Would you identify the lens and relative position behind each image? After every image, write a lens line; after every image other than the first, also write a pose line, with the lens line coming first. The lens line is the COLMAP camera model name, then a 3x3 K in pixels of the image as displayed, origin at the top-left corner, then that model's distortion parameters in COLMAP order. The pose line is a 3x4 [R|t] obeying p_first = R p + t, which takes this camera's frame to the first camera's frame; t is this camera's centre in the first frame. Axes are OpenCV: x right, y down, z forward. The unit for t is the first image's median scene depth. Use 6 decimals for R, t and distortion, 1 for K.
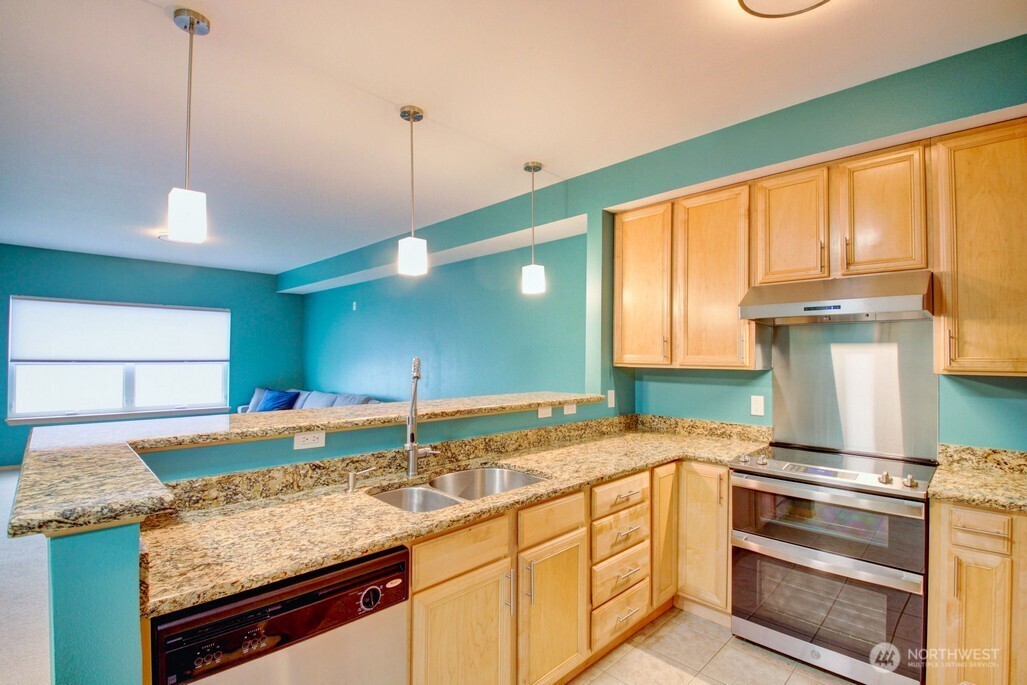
lens RADIAL K [[477.2, 0, 506.9], [0, 477.2, 347.9], [0, 0, 1]] dist [0.011932, -0.022923]
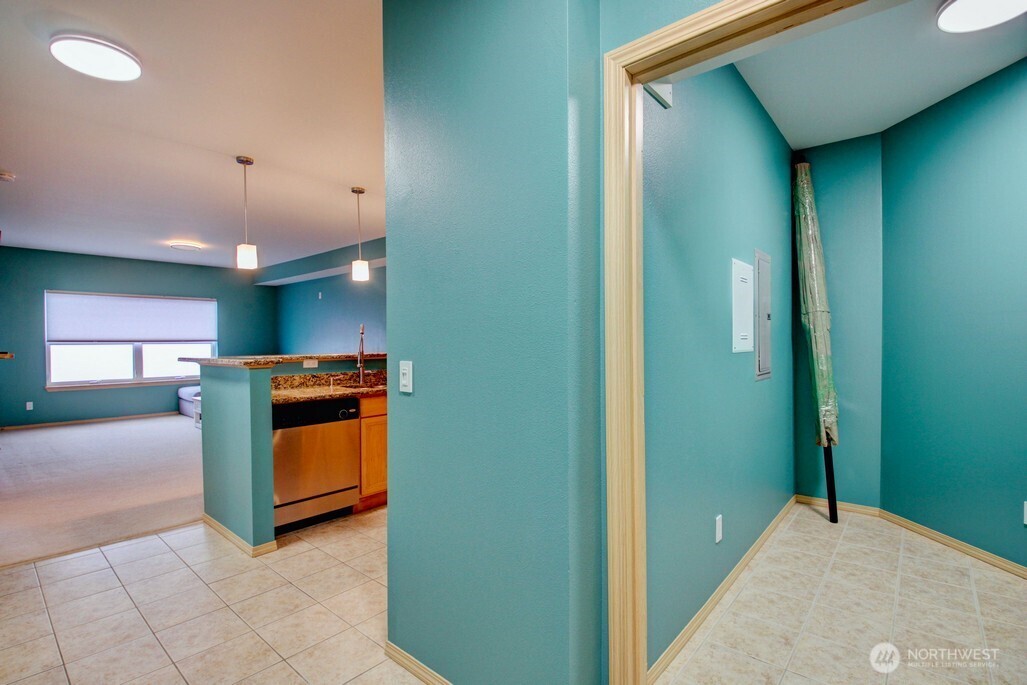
lens RADIAL K [[477.2, 0, 504.7], [0, 477.2, 347.2], [0, 0, 1]] dist [0.011932, -0.022923]
pose [[0.997217, -0.016356, 0.072743, 0.236409], [0.014151, 0.999427, 0.030735, 0.056580], [-0.073204, -0.029620, 0.996877, -0.953888]]
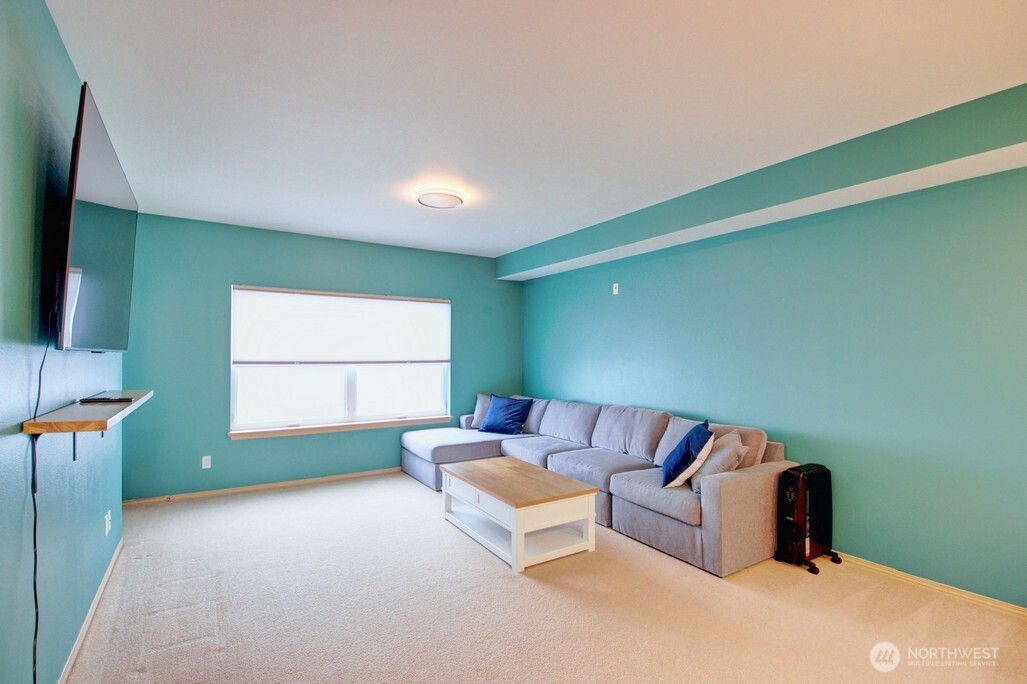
lens RADIAL K [[477.2, 0, 506.2], [0, 477.2, 348.4], [0, 0, 1]] dist [0.011932, -0.022923]
pose [[0.976541, -0.008919, -0.215148, -0.995987], [0.009827, 0.999947, 0.003148, 0.010027], [0.215109, -0.005188, 0.976576, 0.680033]]
